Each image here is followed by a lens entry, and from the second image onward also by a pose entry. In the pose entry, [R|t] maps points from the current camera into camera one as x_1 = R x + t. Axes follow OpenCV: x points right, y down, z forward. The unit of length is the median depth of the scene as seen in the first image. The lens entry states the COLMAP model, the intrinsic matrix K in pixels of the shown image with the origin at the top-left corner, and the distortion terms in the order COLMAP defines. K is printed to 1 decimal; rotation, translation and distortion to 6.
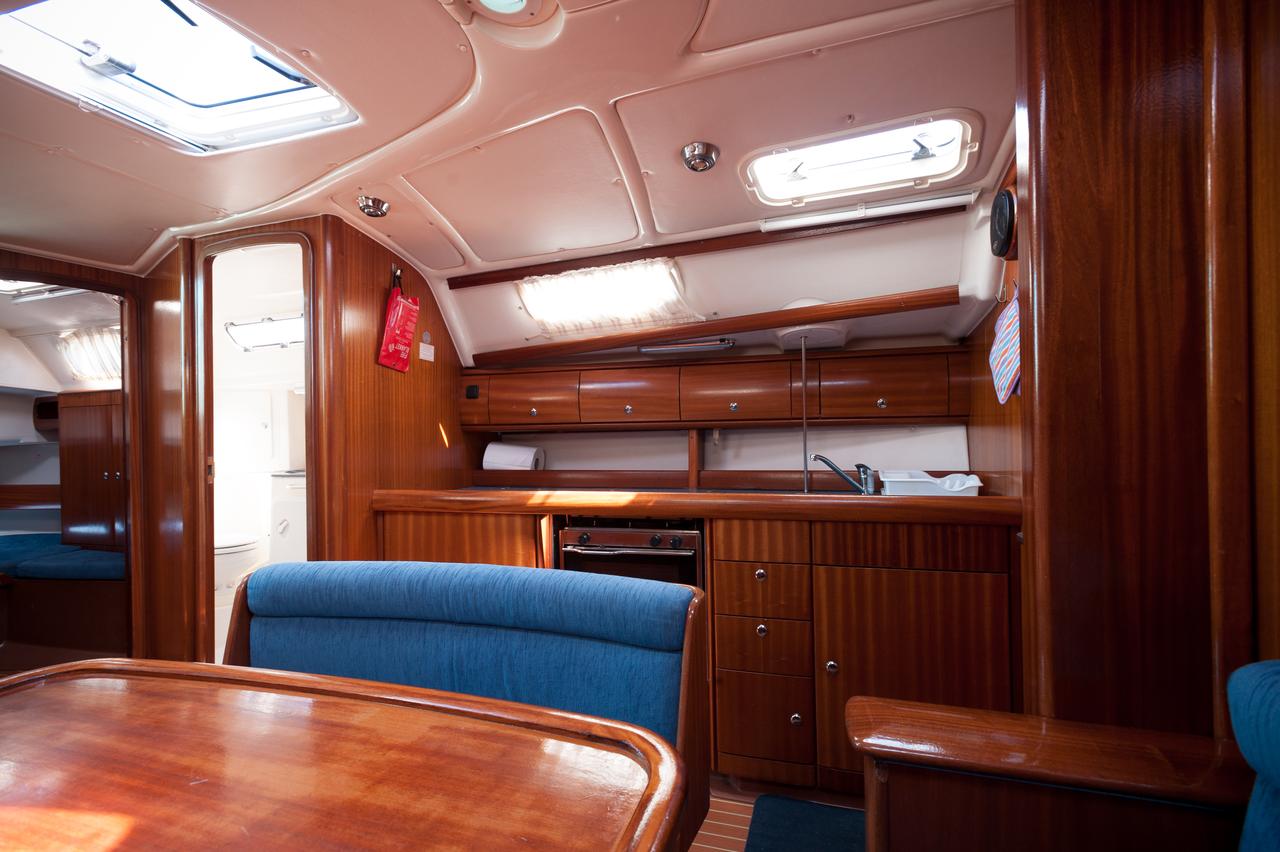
lens RADIAL K [[584.8, 0, 640.0], [0, 584.8, 426.0], [0, 0, 1]] dist [0.001705, -0.000148]
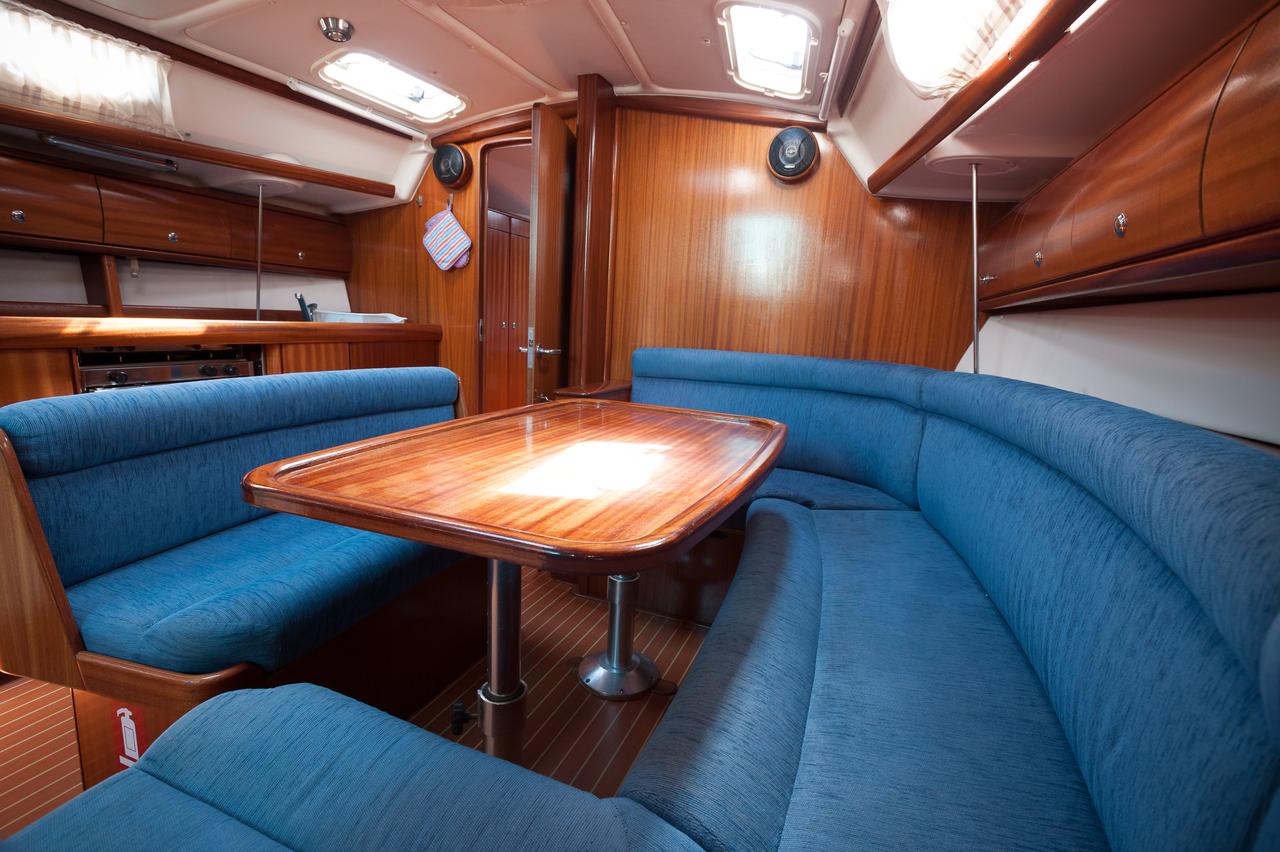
lens RADIAL K [[584.8, 0, 640.0], [0, 584.8, 426.0], [0, 0, 1]] dist [0.001705, -0.000148]
pose [[0.077107, -0.158005, 0.984423, -0.867580], [-0.058463, 0.984947, 0.162668, 0.079017], [-0.995307, -0.070095, 0.066709, 0.187085]]
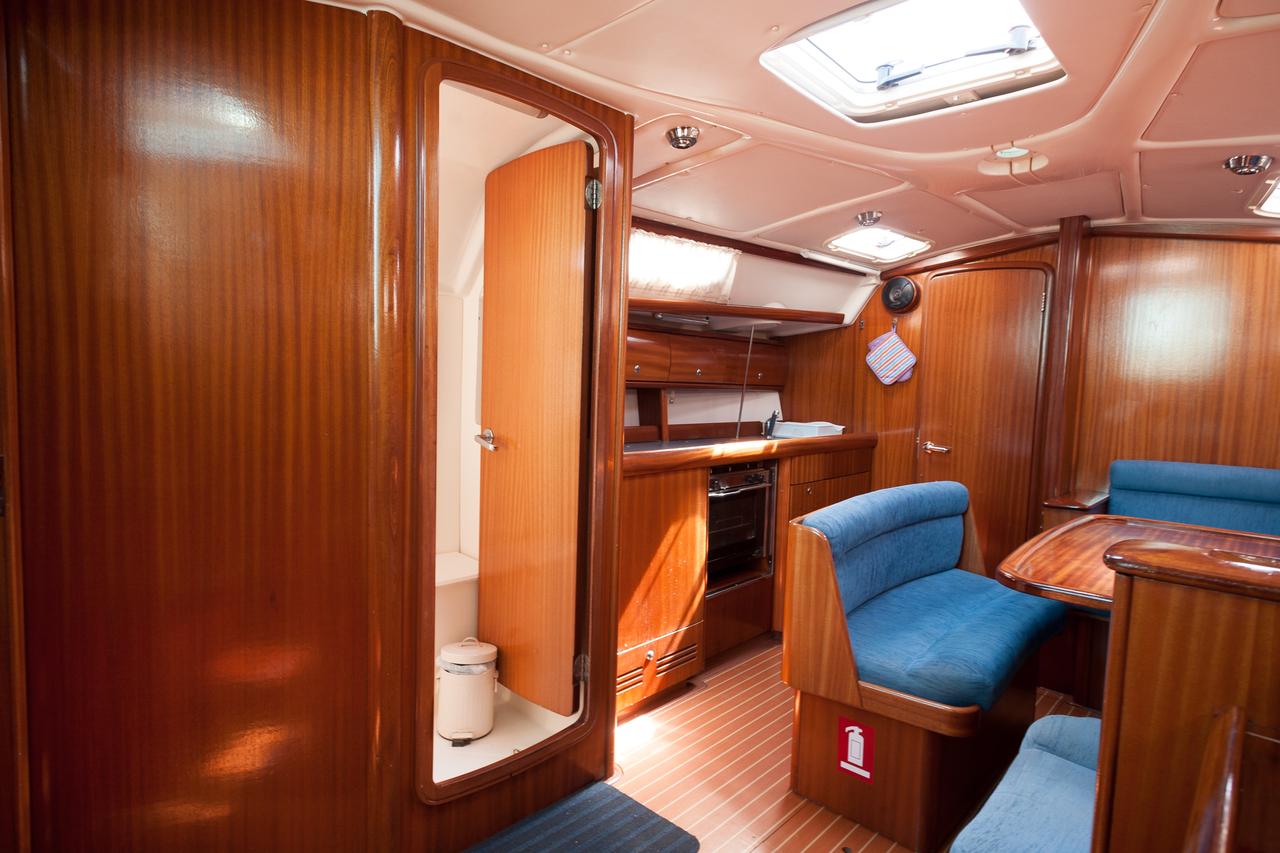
lens RADIAL K [[679.2, 0, 626.6], [0, 679.2, 427.1], [0, 0, 1]] dist [0.004089, -0.000279]
pose [[0.439730, -0.033377, 0.897509, -1.352839], [-0.037122, 0.997780, 0.055294, 0.009689], [-0.897362, -0.057632, 0.437515, 0.571680]]
